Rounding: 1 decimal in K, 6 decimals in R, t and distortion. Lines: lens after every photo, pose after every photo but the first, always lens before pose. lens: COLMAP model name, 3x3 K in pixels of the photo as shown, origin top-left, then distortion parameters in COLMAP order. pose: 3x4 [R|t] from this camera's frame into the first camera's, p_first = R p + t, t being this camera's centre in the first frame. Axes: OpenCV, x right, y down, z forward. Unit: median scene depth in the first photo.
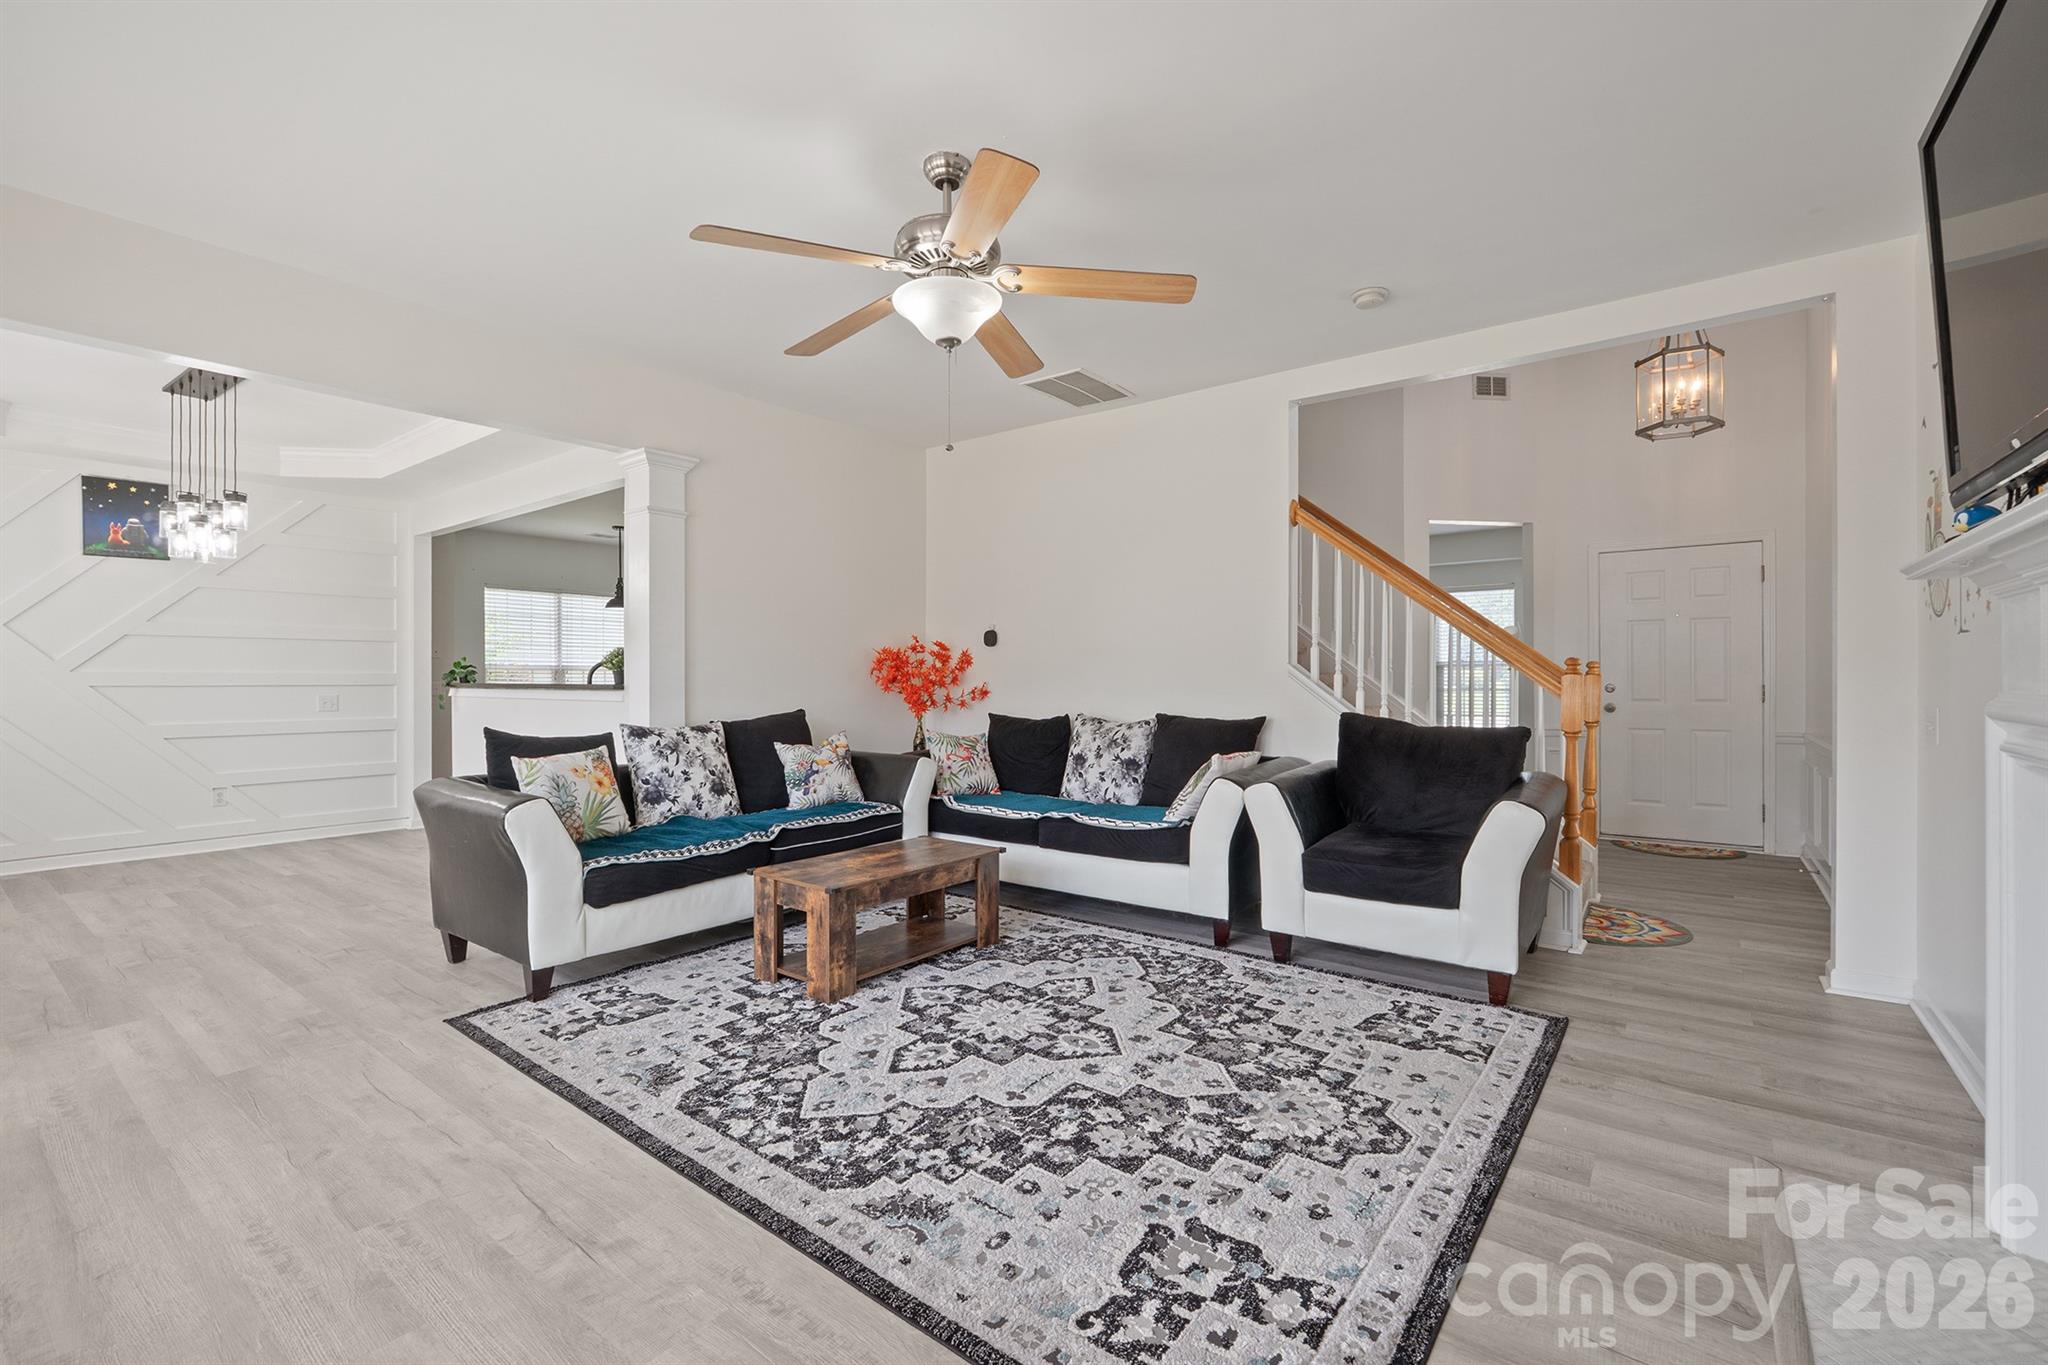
lens RADIAL K [[875.7, 0, 1025.3], [0, 875.7, 679.4], [0, 0, 1]] dist [-0.004256, -0.000562]
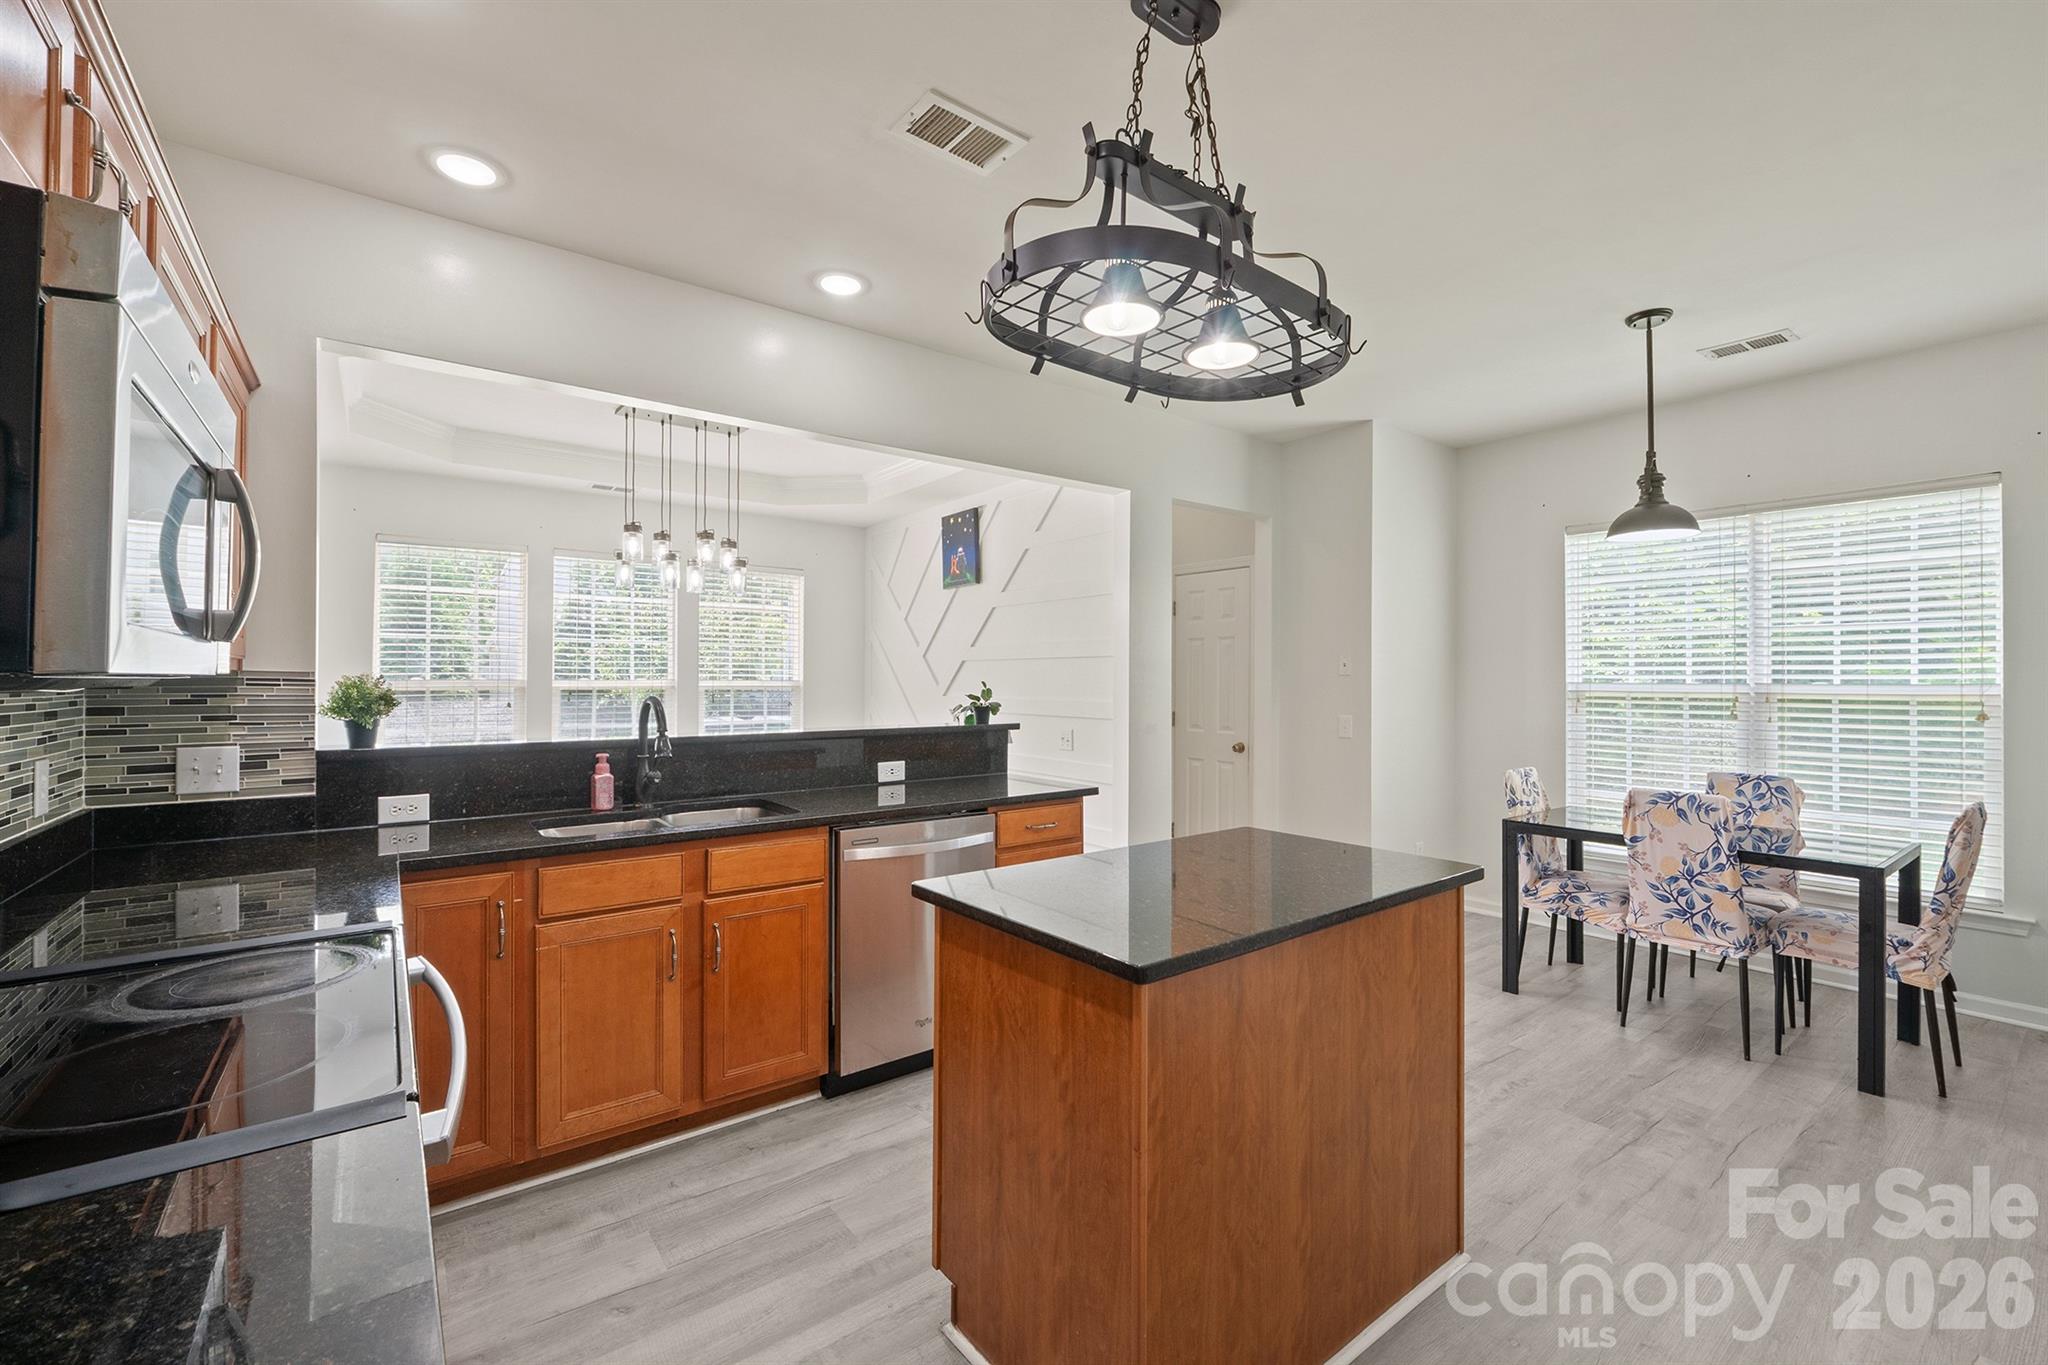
lens RADIAL K [[850.8, 0, 1028.1], [0, 850.8, 674.8], [0, 0, 1]] dist [-0.007547, -0.000064]
pose [[-0.267707, -0.002549, -0.963497, -0.155877], [-0.003532, 0.999992, -0.001665, -0.066868], [0.963494, 0.002957, -0.267714, 2.734348]]
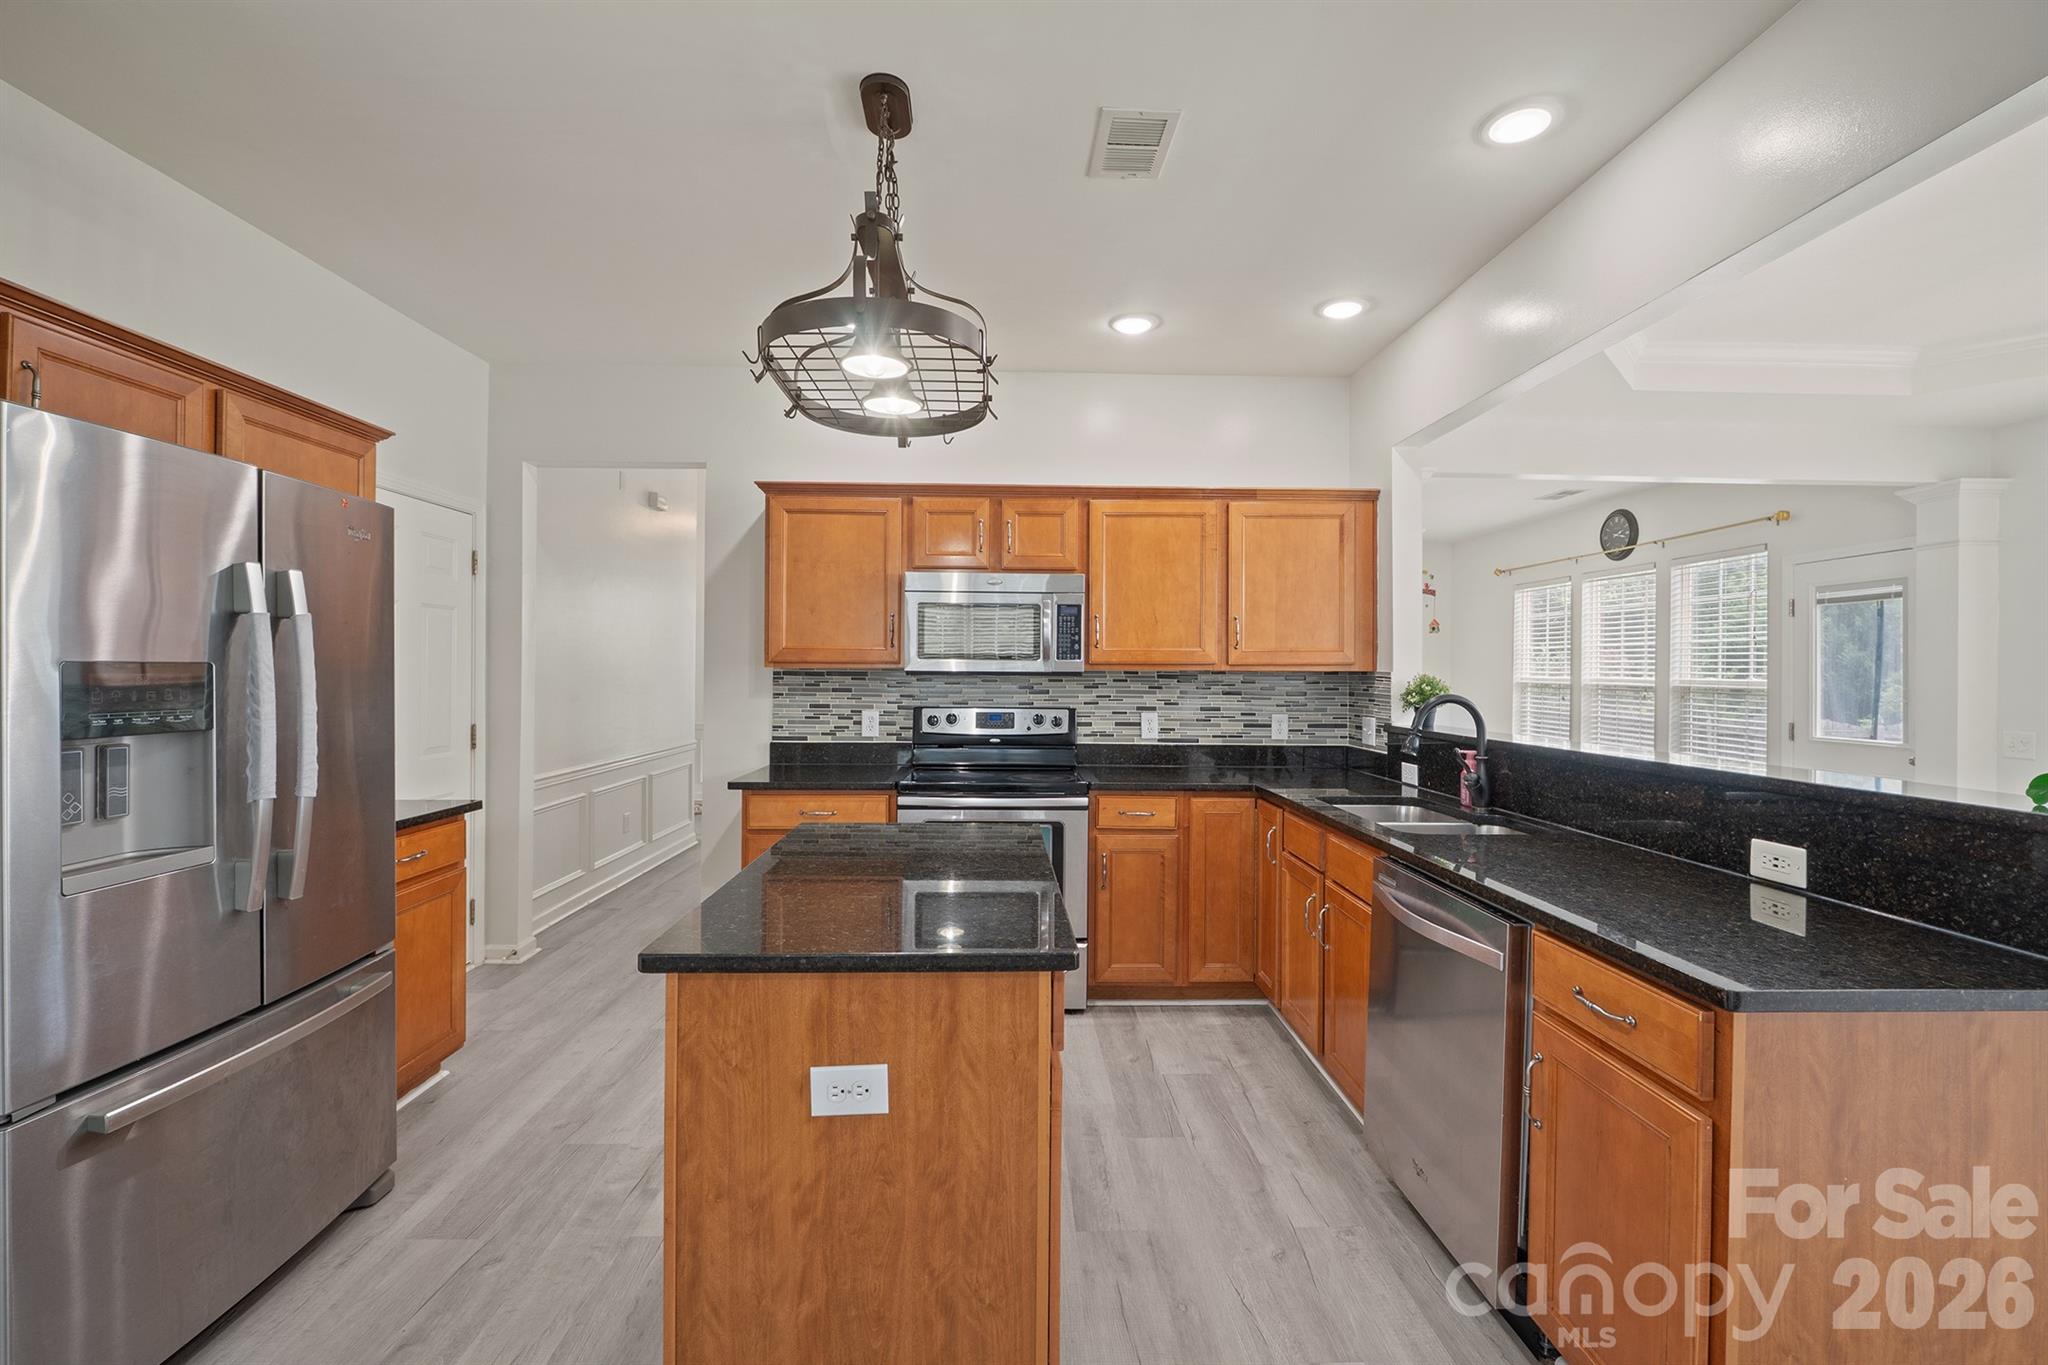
lens RADIAL K [[857.4, 0, 1028.3], [0, 857.4, 671.8], [0, 0, 1]] dist [-0.005804, -0.000234]
pose [[-0.627331, -0.002127, 0.778750, -1.447035], [-0.004496, 0.999989, -0.000890, -0.066002], [-0.778740, -0.004060, -0.627334, 3.043280]]
